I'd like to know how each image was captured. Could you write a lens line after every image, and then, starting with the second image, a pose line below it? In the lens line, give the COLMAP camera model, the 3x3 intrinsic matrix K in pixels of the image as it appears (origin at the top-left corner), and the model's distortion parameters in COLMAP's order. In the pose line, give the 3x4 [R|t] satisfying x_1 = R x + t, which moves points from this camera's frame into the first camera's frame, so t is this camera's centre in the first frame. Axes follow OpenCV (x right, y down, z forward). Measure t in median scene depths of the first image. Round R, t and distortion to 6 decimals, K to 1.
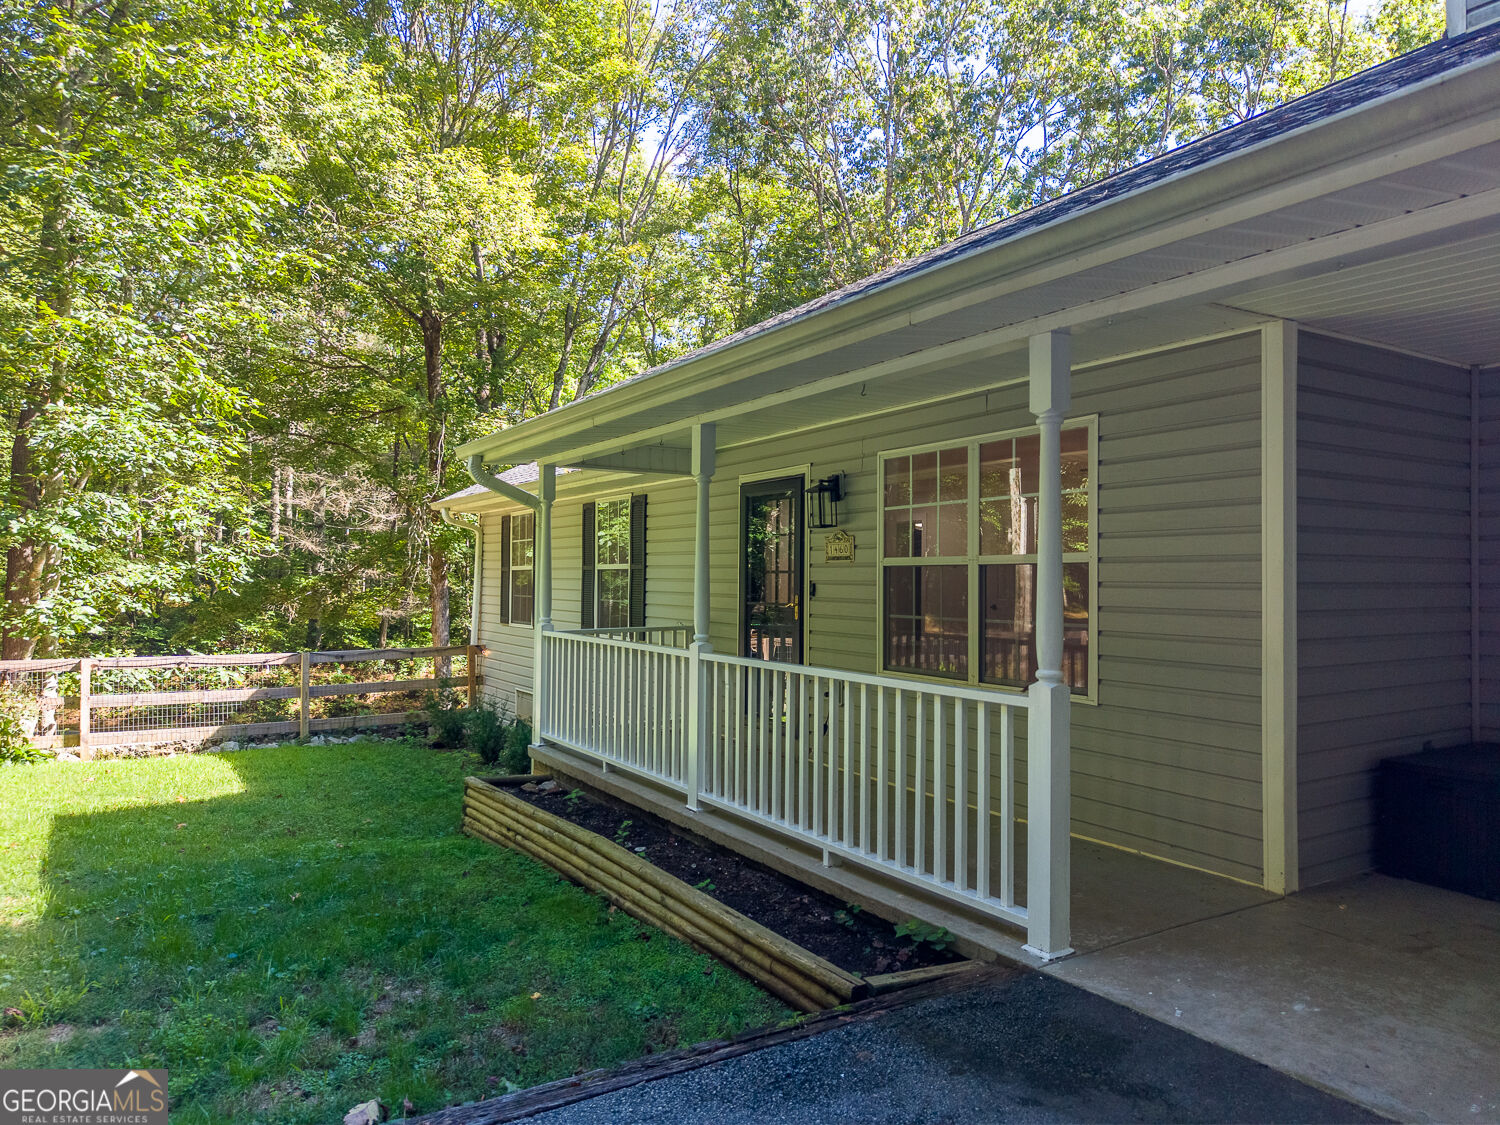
lens RADIAL K [[1004.0, 0, 746.7], [0, 1004.0, 566.2], [0, 0, 1]] dist [0.037563, -0.038238]
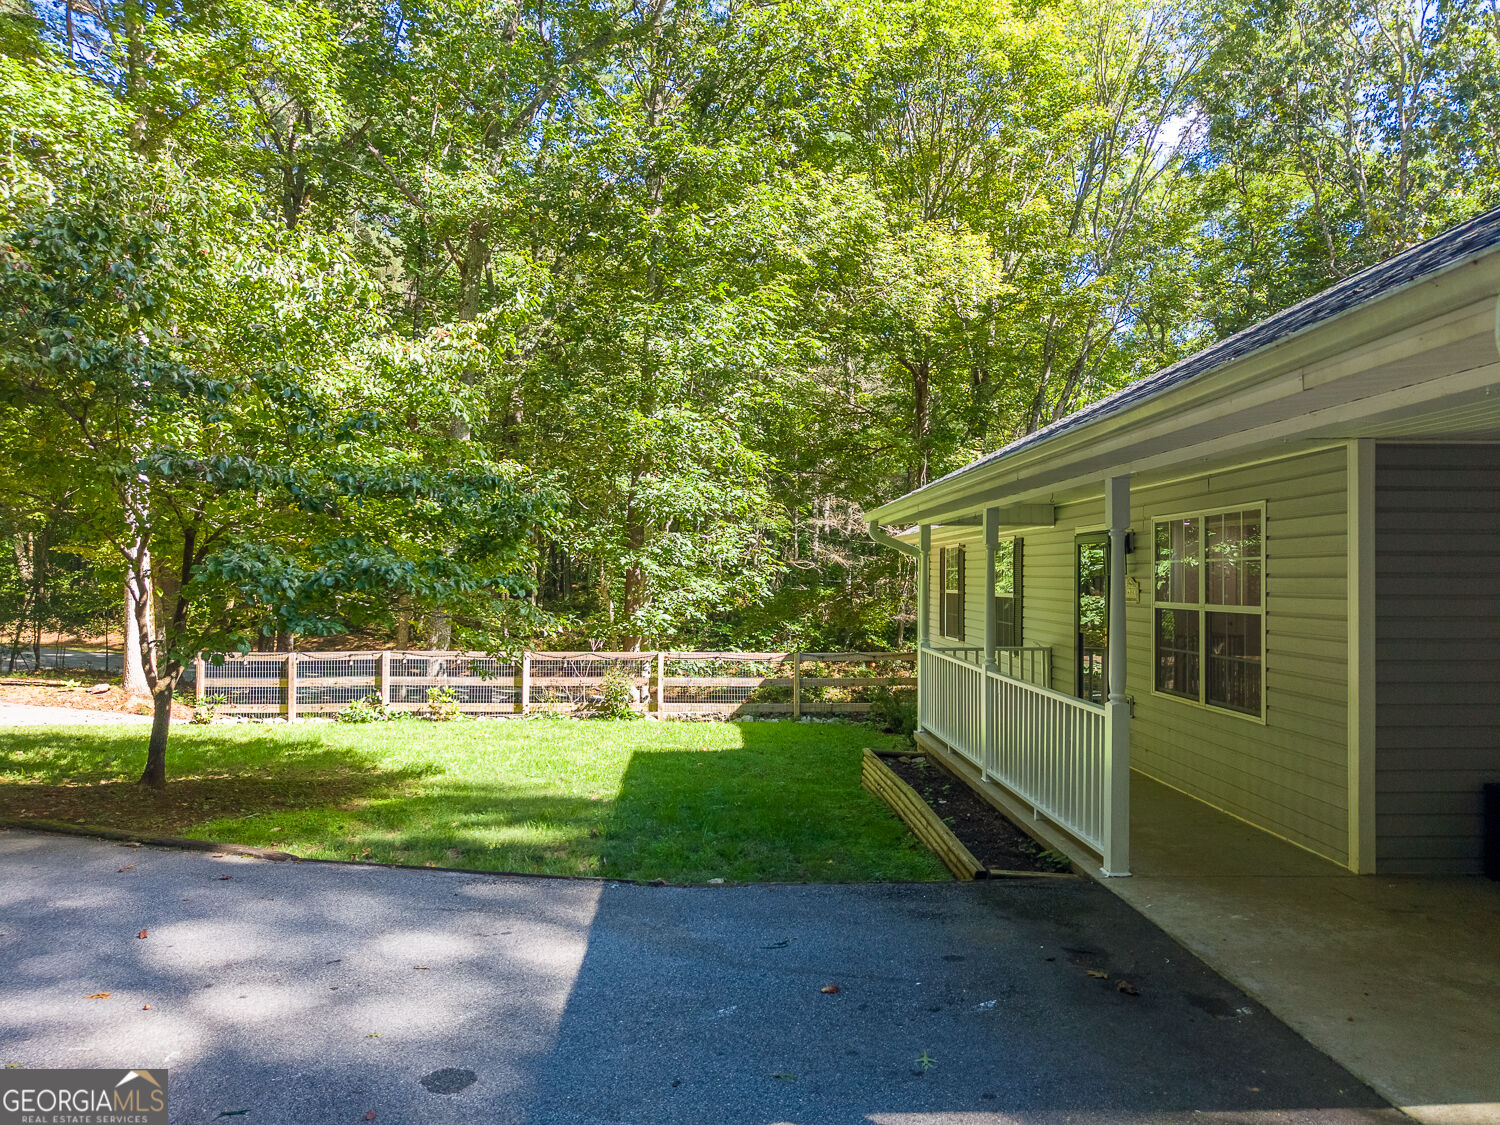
lens RADIAL K [[1004.0, 0, 746.7], [0, 1004.0, 566.2], [0, 0, 1]] dist [0.037563, -0.038238]
pose [[0.866159, -0.006193, -0.499731, 0.333554], [0.005898, 0.999980, -0.002170, -0.053504], [0.499734, -0.001068, 0.866178, -0.363615]]
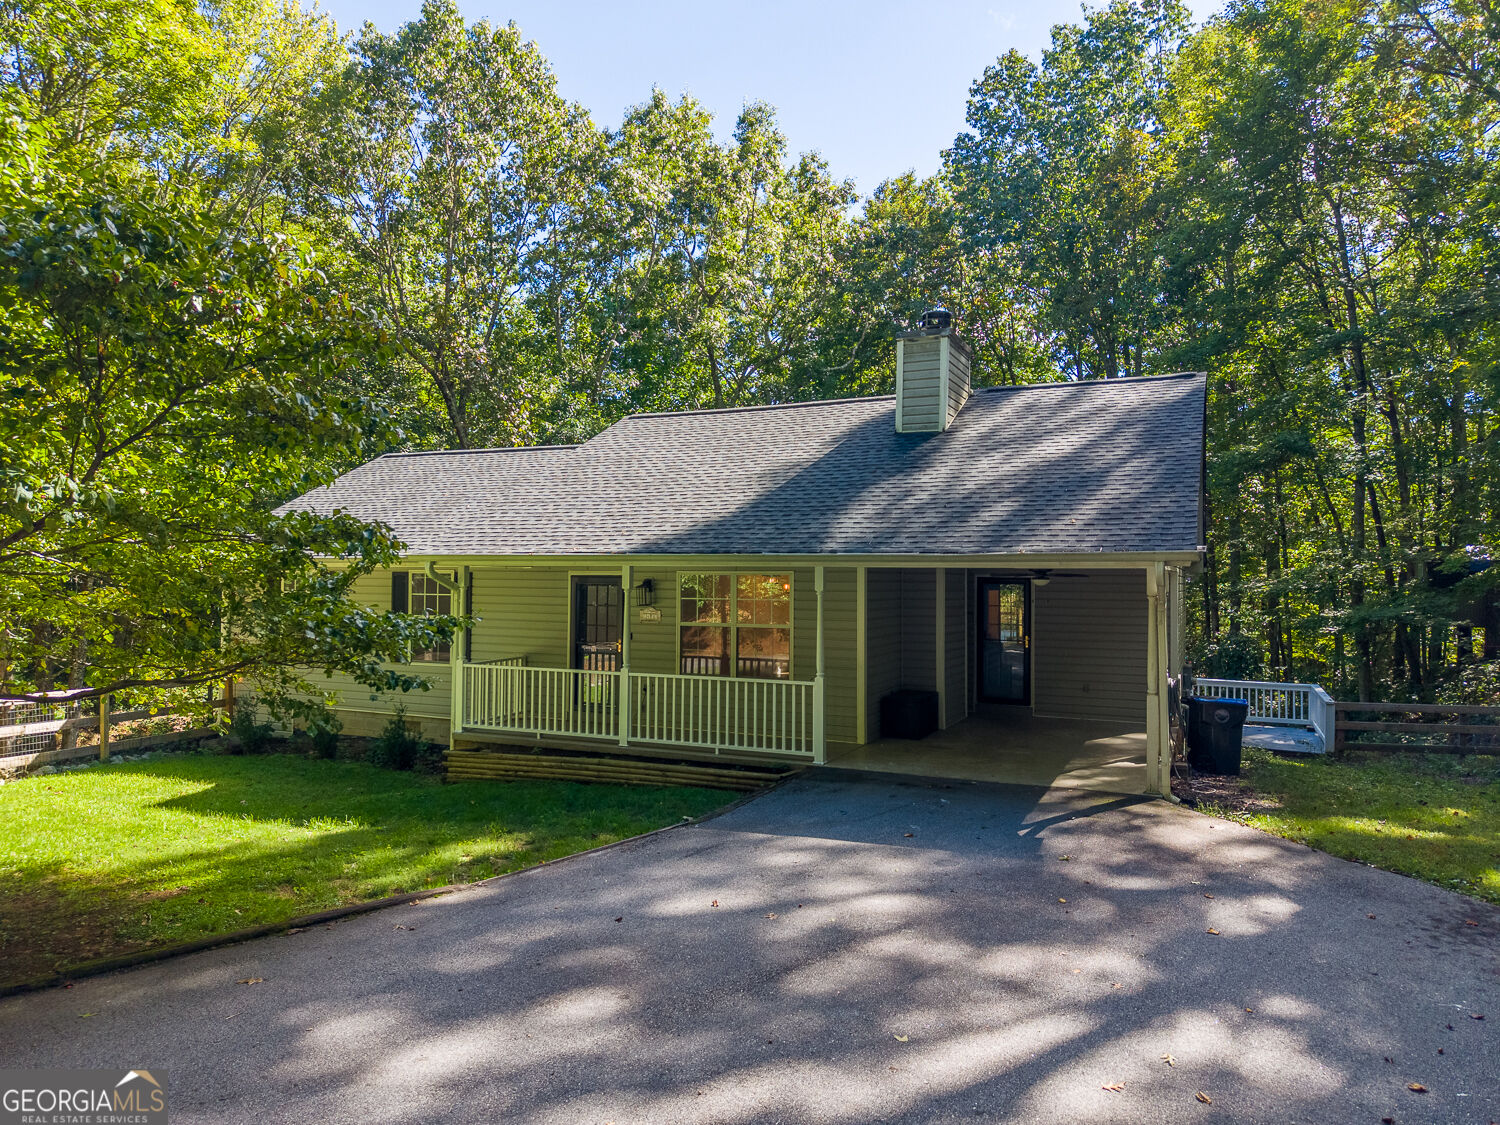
lens RADIAL K [[1010.4, 0, 748.2], [0, 1010.4, 555.0], [0, 0, 1]] dist [0.047660, -0.038614]
pose [[0.832563, 0.012286, 0.553795, -0.929912], [-0.009834, 0.999924, -0.007398, -0.136057], [-0.553844, 0.000713, 0.832620, -0.850114]]
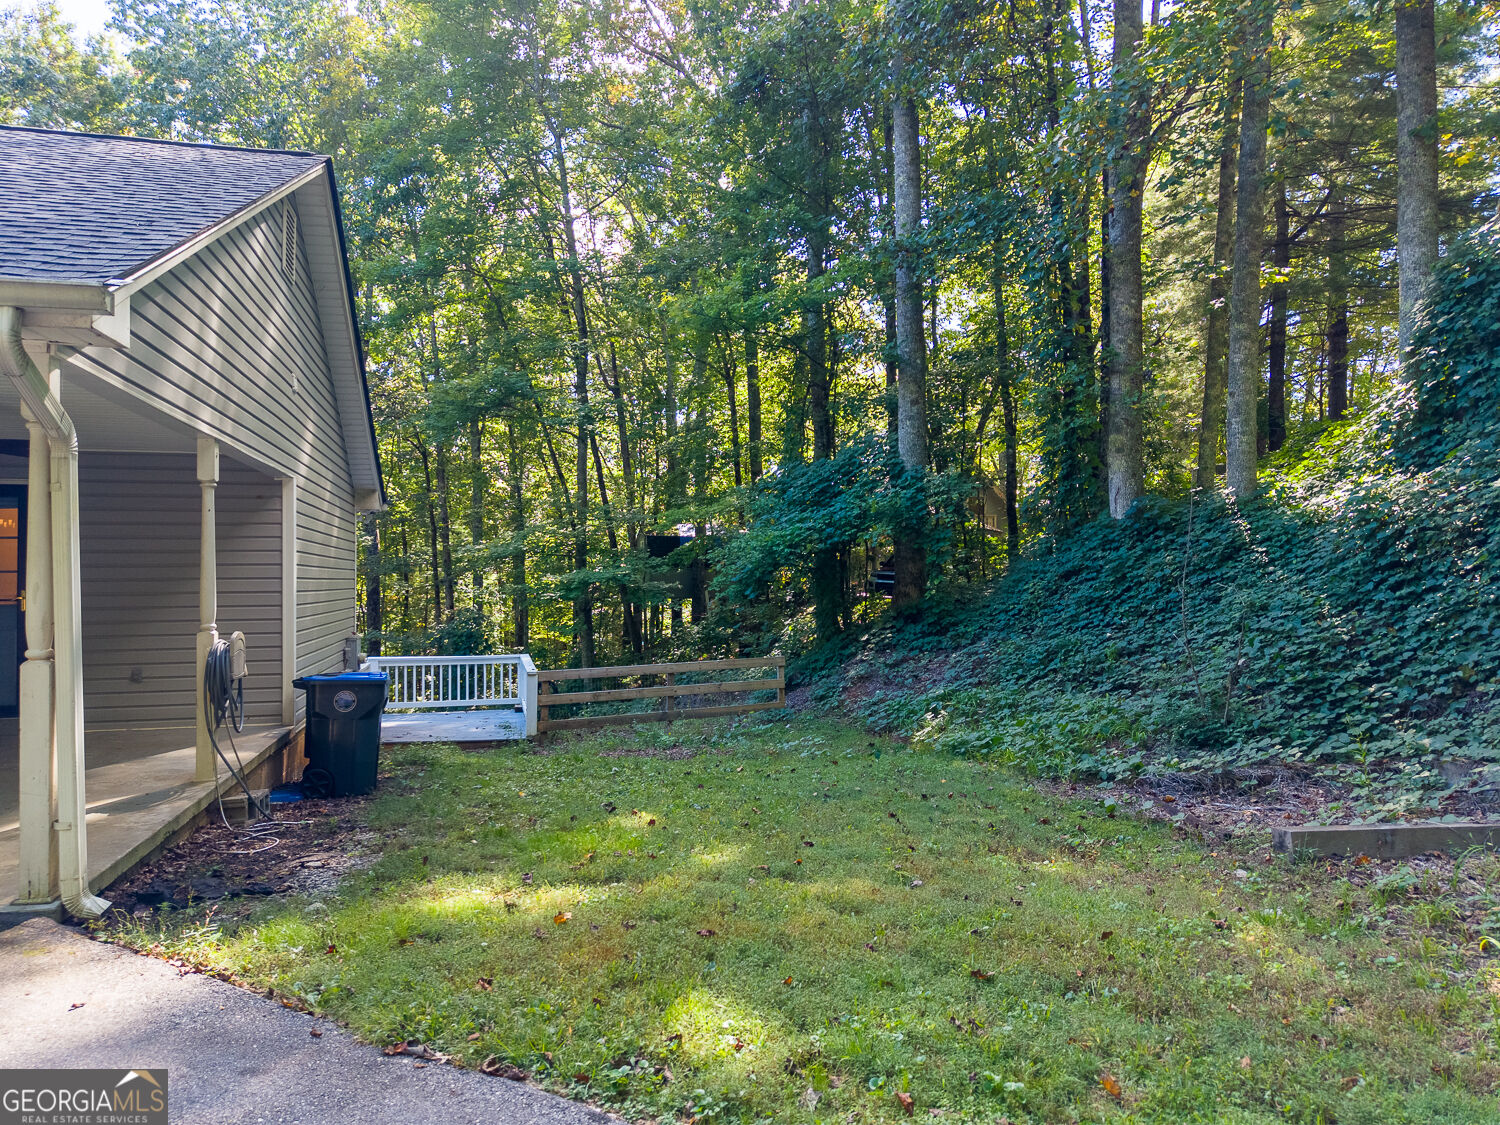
lens RADIAL K [[1004.0, 0, 746.7], [0, 1004.0, 566.2], [0, 0, 1]] dist [0.037563, -0.038238]
pose [[0.301358, 0.004652, 0.953500, -0.021628], [-0.004866, 0.999983, -0.003341, 0.000533], [-0.953499, -0.003633, 0.301375, -0.508838]]
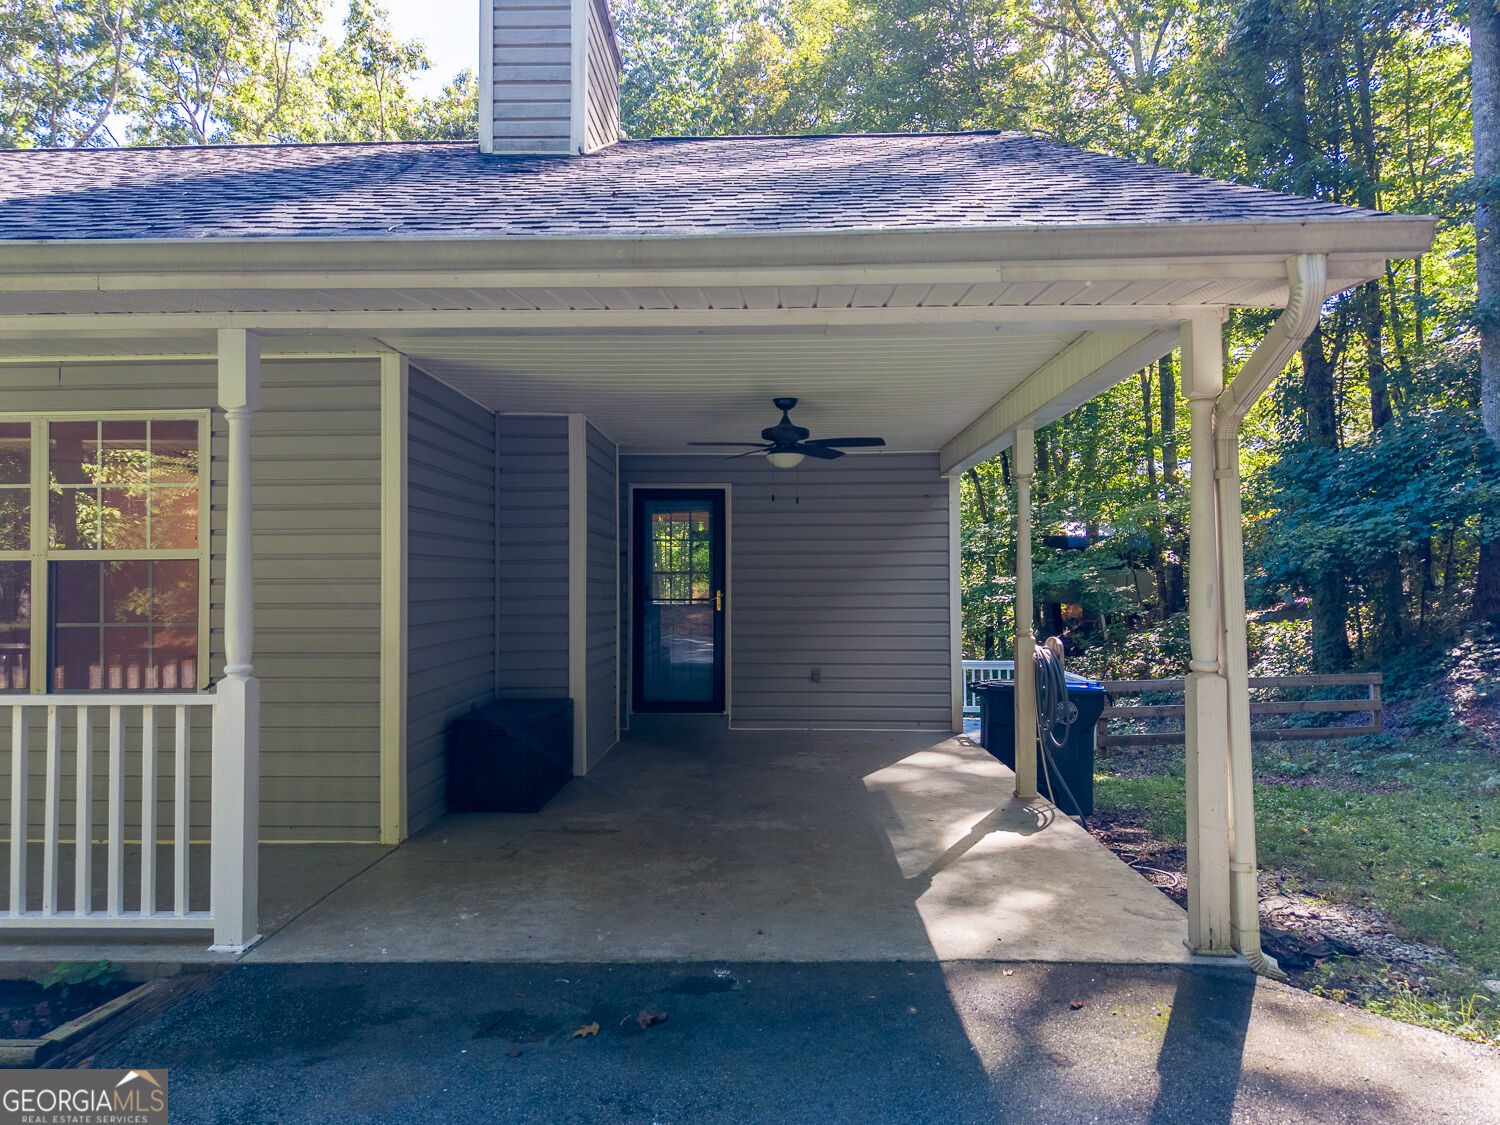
lens RADIAL K [[1004.0, 0, 746.7], [0, 1004.0, 566.2], [0, 0, 1]] dist [0.037563, -0.038238]
pose [[0.552564, 0.005448, 0.833453, -0.148709], [-0.004215, 0.999984, -0.003742, 0.003633], [-0.833460, -0.001446, 0.552578, 0.011847]]
